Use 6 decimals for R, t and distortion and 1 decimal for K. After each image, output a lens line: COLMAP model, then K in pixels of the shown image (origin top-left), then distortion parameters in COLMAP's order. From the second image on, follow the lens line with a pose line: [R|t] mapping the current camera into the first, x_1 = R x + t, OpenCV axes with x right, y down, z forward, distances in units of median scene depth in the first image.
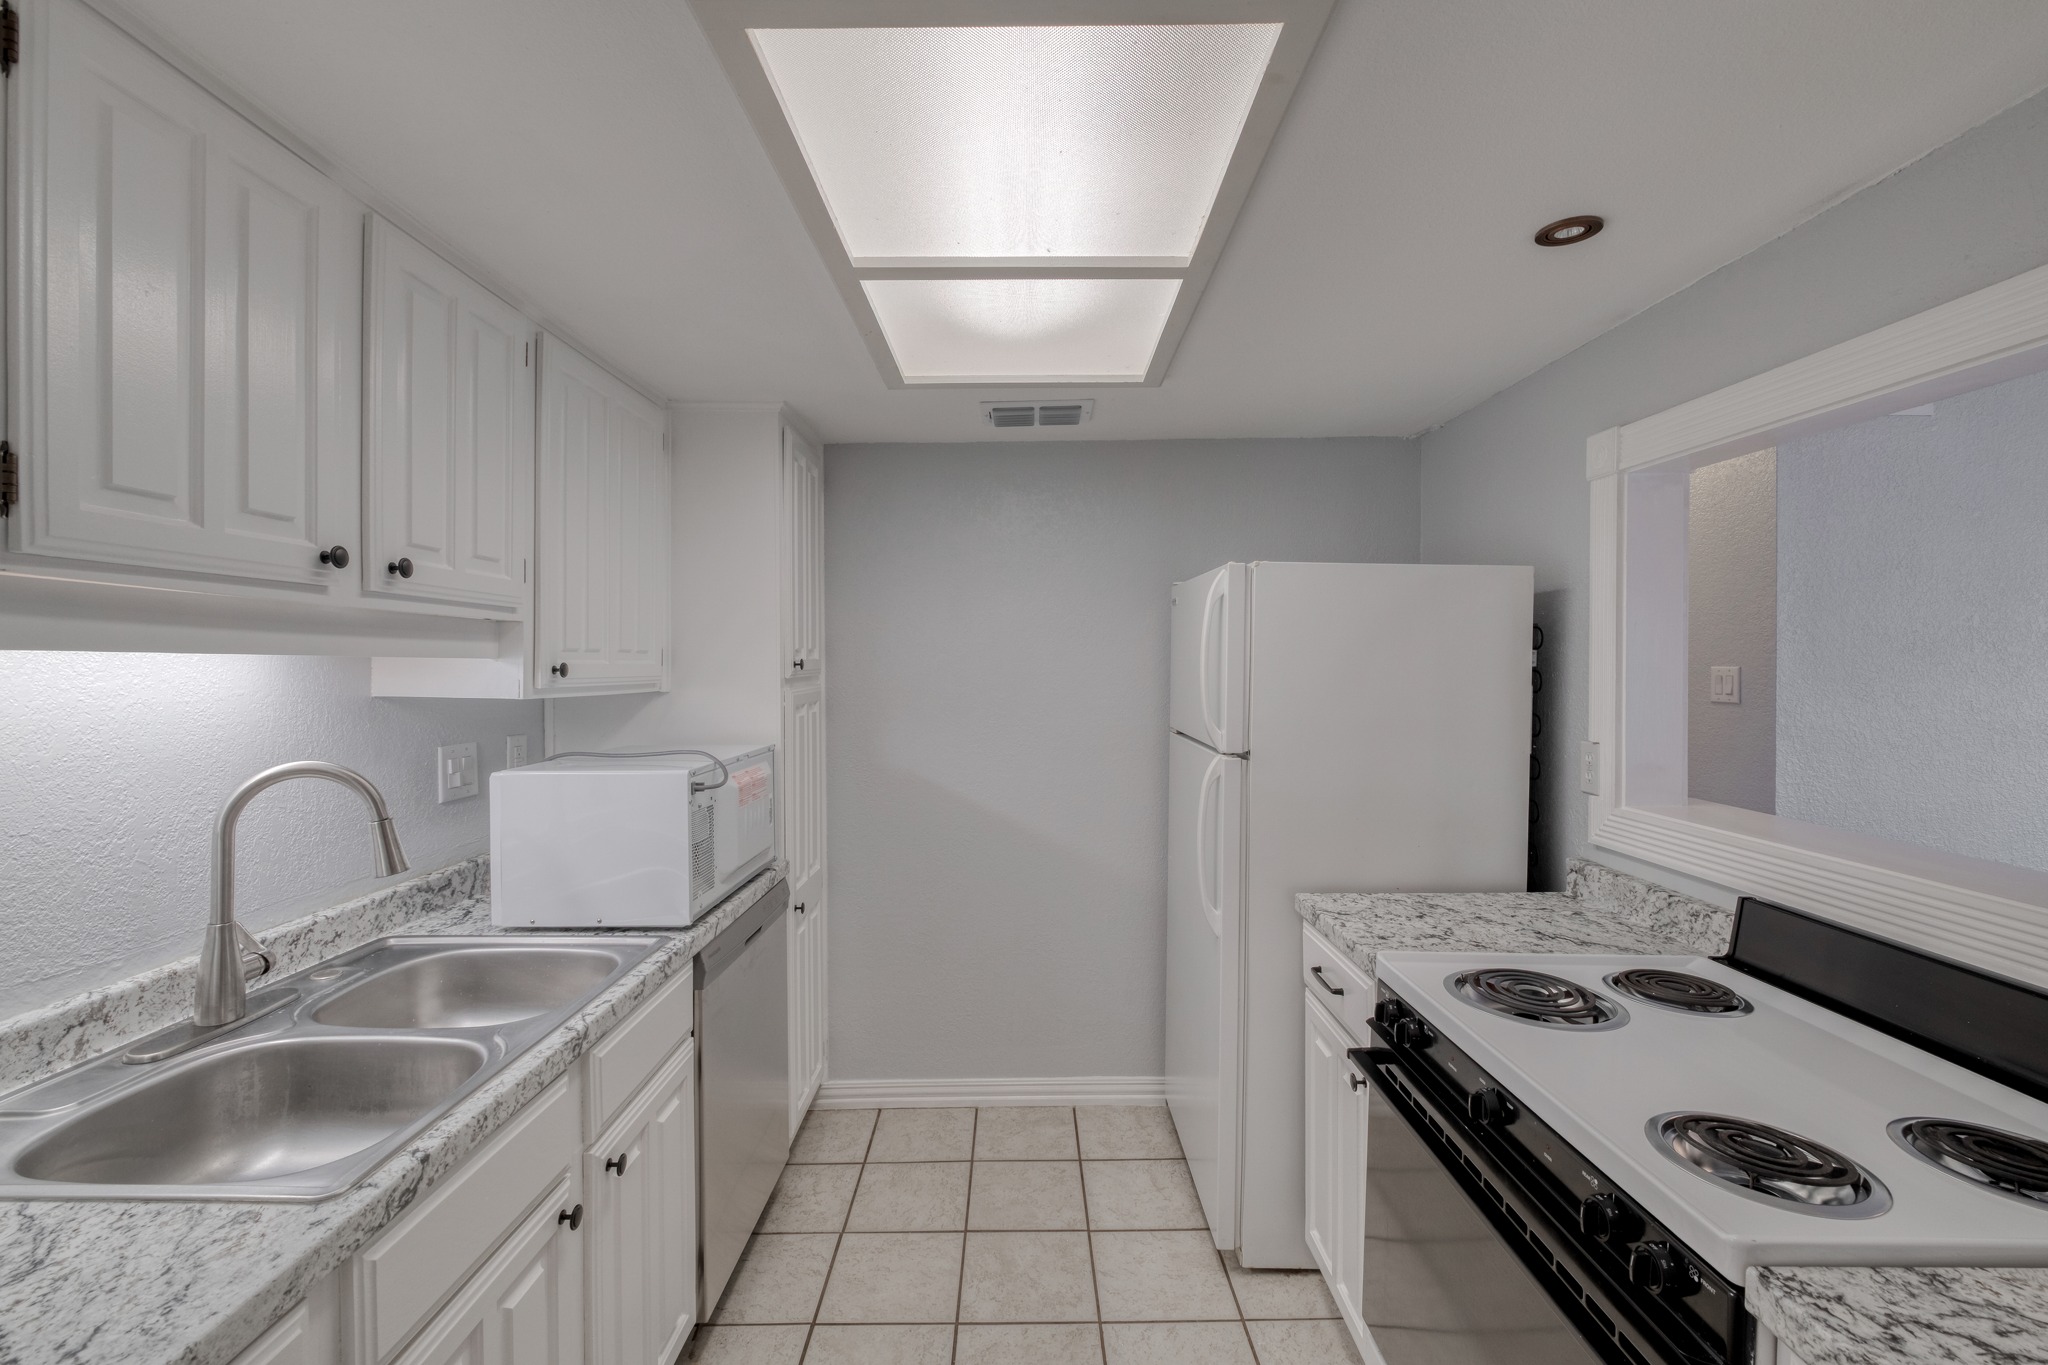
lens RADIAL K [[887.2, 0, 1021.4], [0, 887.2, 670.7], [0, 0, 1]] dist [0.006736, -0.003685]
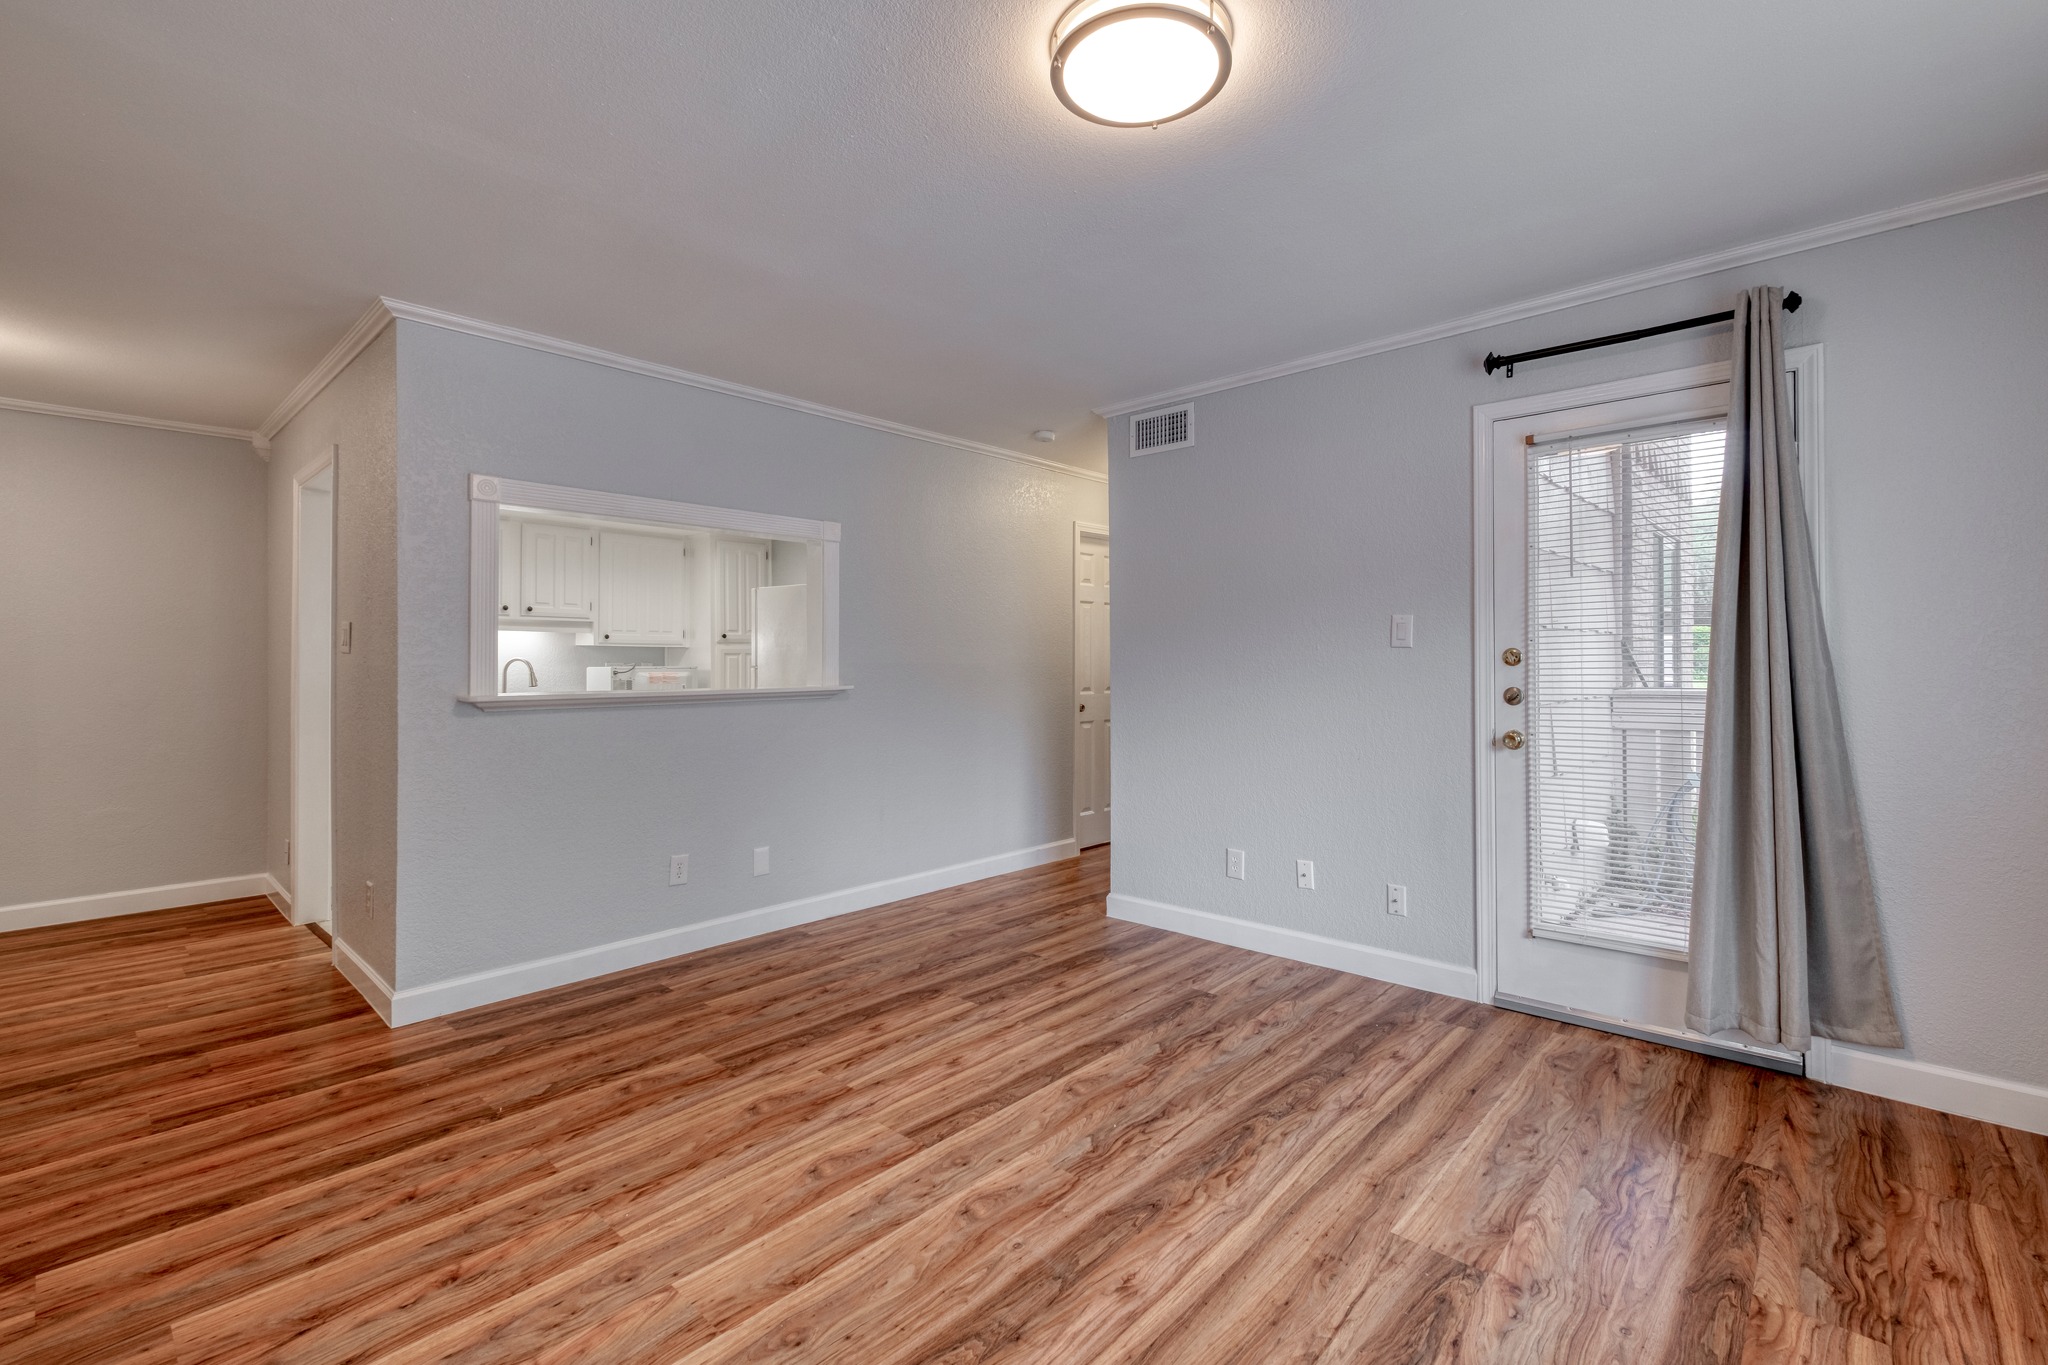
lens RADIAL K [[887.2, 0, 1023.9], [0, 887.2, 656.4], [0, 0, 1]] dist [0.006736, -0.003685]
pose [[0.741189, -0.002499, -0.671292, 2.839853], [-0.005216, 0.999941, -0.009482, 0.096630], [0.671276, 0.010529, 0.741133, -0.368188]]
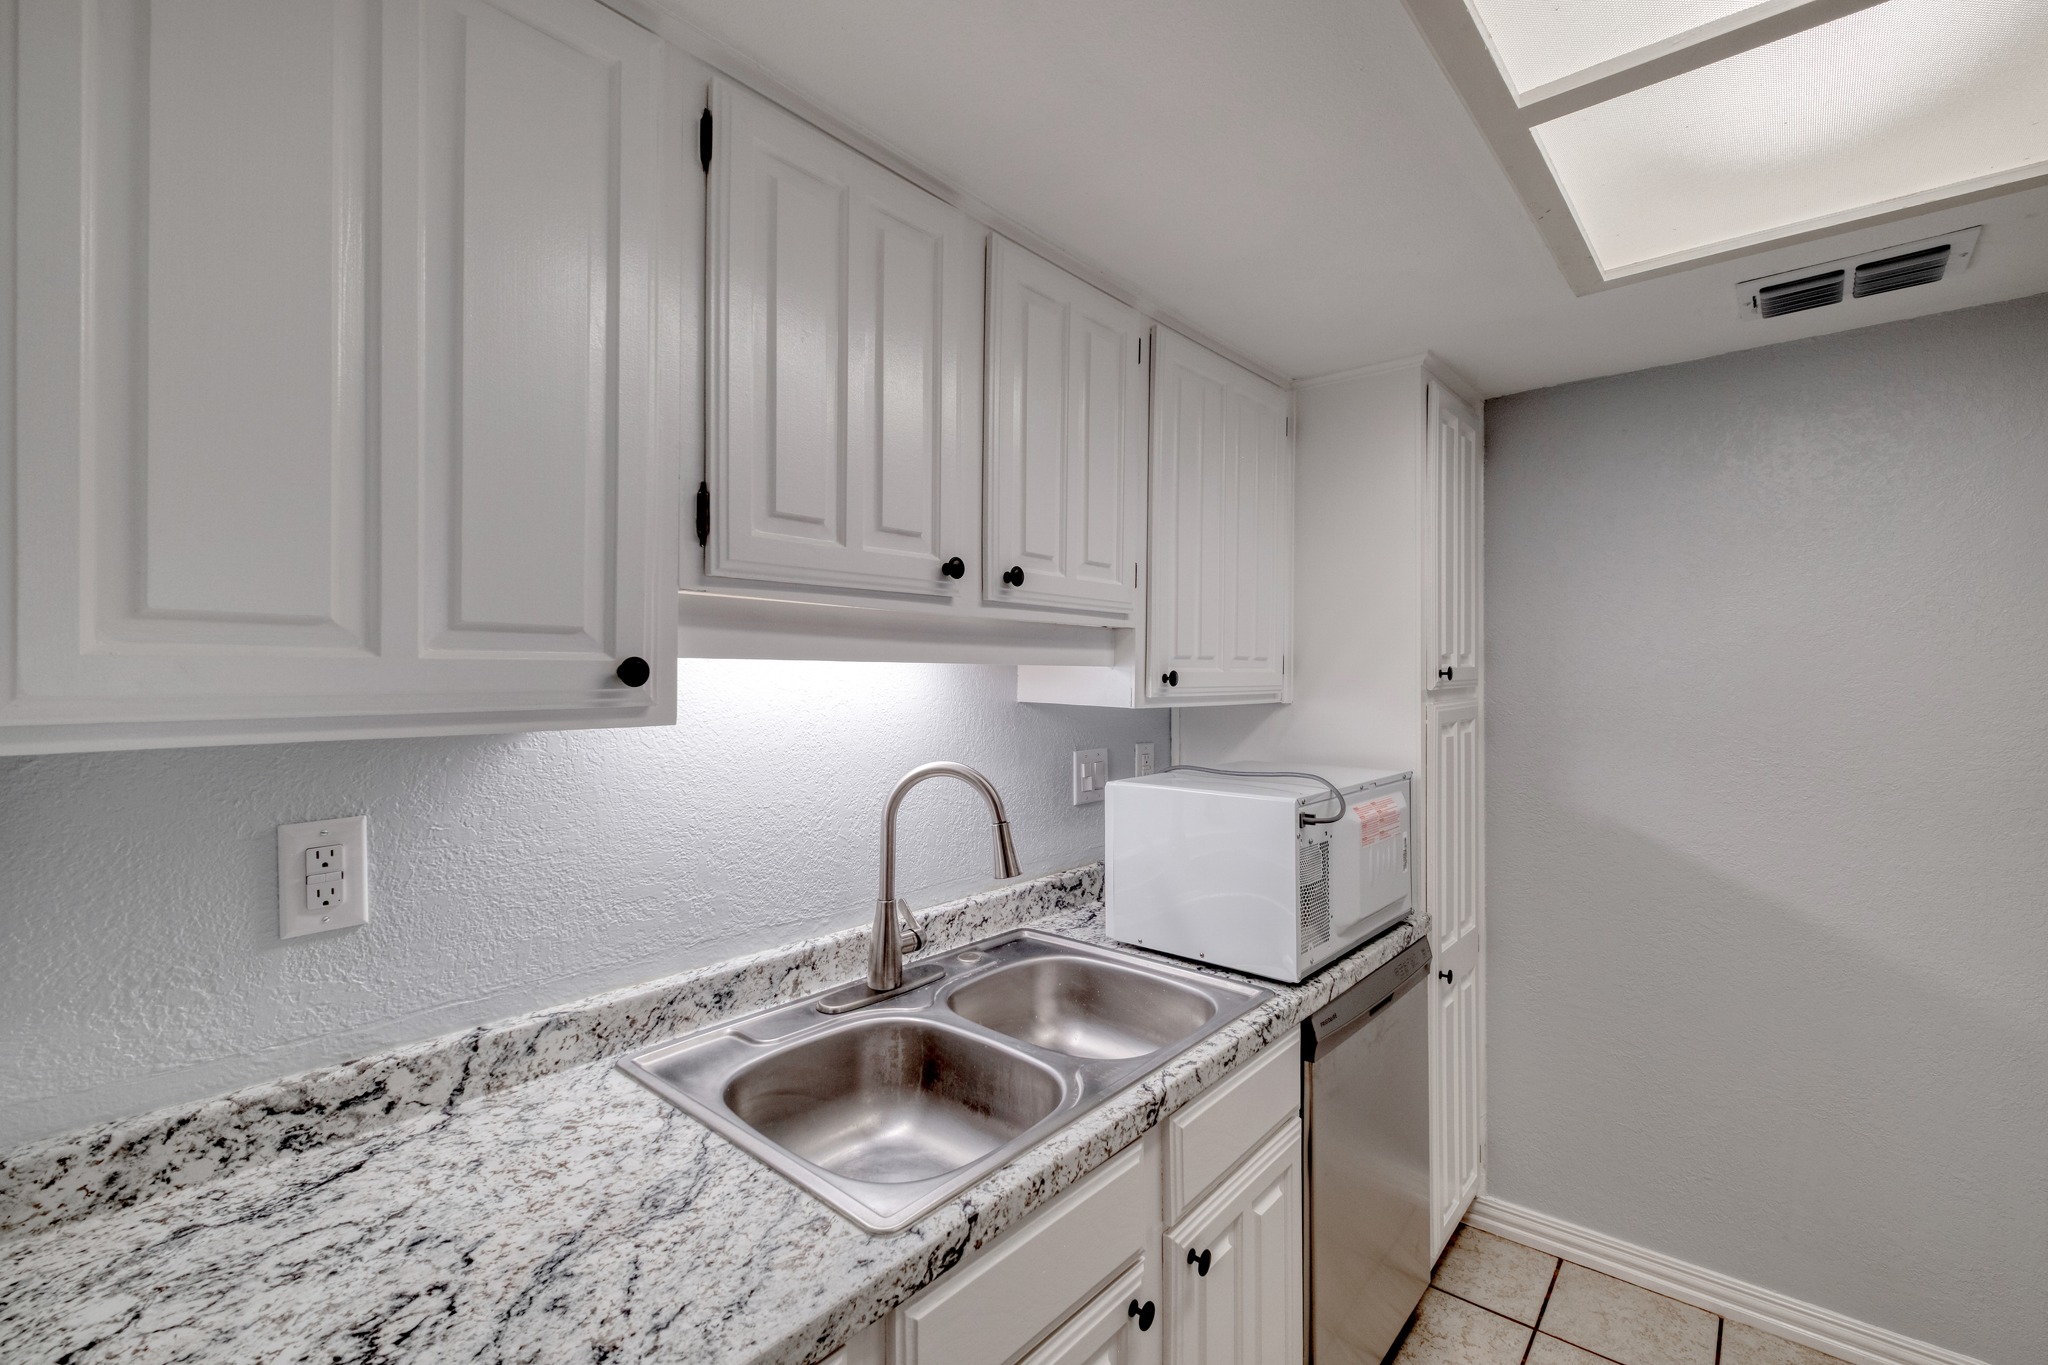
lens RADIAL K [[887.2, 0, 1024.4], [0, 887.2, 672.9], [0, 0, 1]] dist [0.006736, -0.003685]
pose [[0.760935, 0.002655, -0.648822, -0.025033], [-0.007947, 0.999955, -0.005228, -0.000501], [0.648779, 0.009135, 0.760922, 0.188280]]
